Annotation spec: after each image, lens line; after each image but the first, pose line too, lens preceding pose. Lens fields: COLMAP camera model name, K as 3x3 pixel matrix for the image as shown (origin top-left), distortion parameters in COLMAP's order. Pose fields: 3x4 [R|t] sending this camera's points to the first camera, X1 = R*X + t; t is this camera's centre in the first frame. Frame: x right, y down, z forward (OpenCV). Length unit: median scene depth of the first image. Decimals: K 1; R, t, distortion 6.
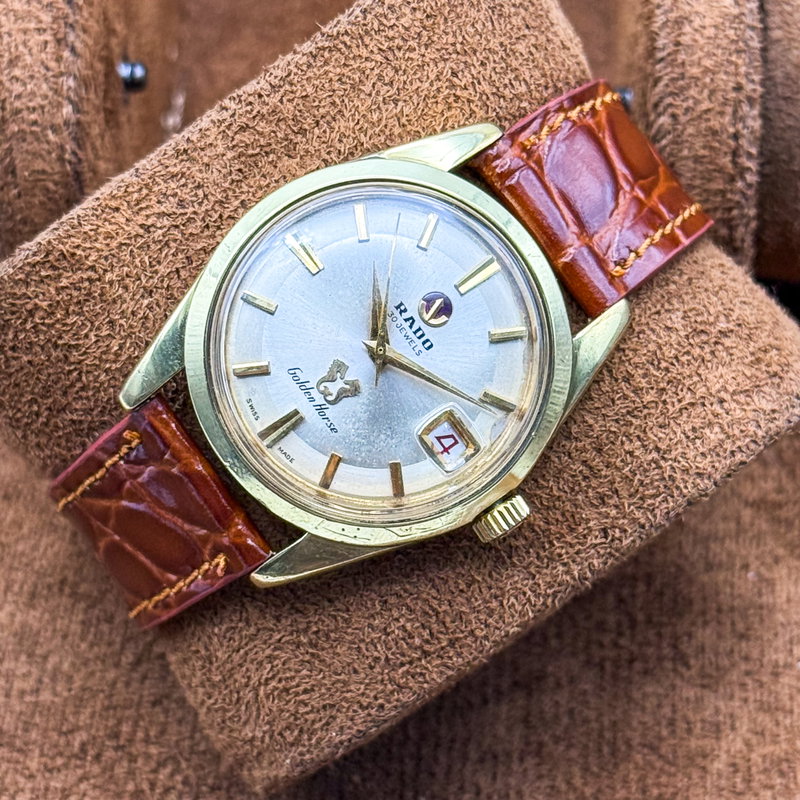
lens RADIAL K [[2734.8, 0, 401.2], [0, 2734.8, 397.3], [0, 0, 1]] dist [0.040871, 0.000000]
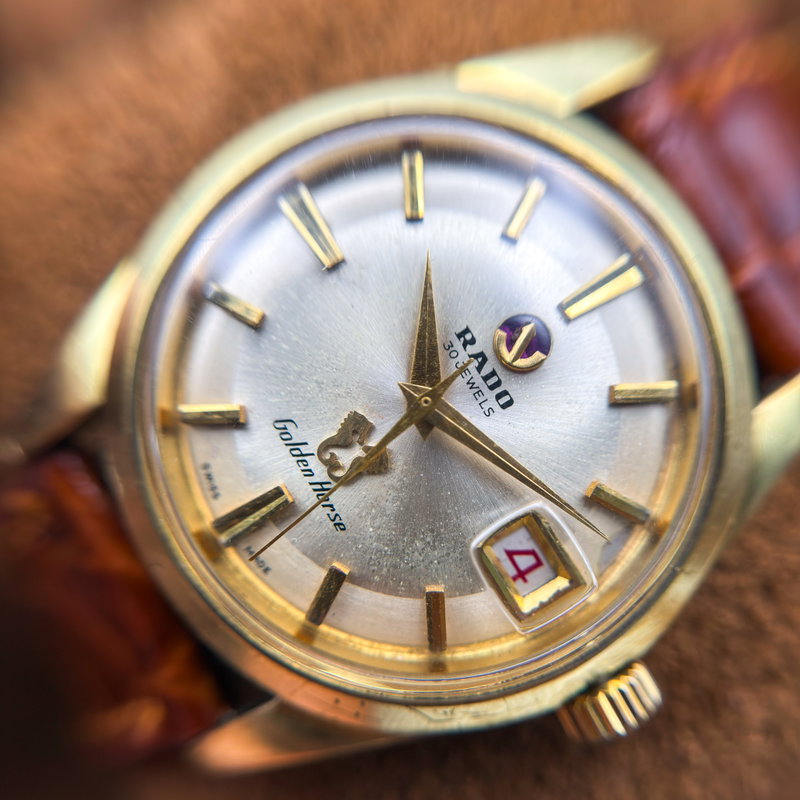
lens RADIAL K [[901.6, 0, 413.9], [0, 901.6, 414.6], [0, 0, 1]] dist [0.469250, 0.000000]
pose [[0.994138, 0.084295, -0.067710, 0.003491], [-0.085688, 0.996161, -0.017936, -0.010619], [0.065938, 0.023633, 0.997544, 0.796676]]
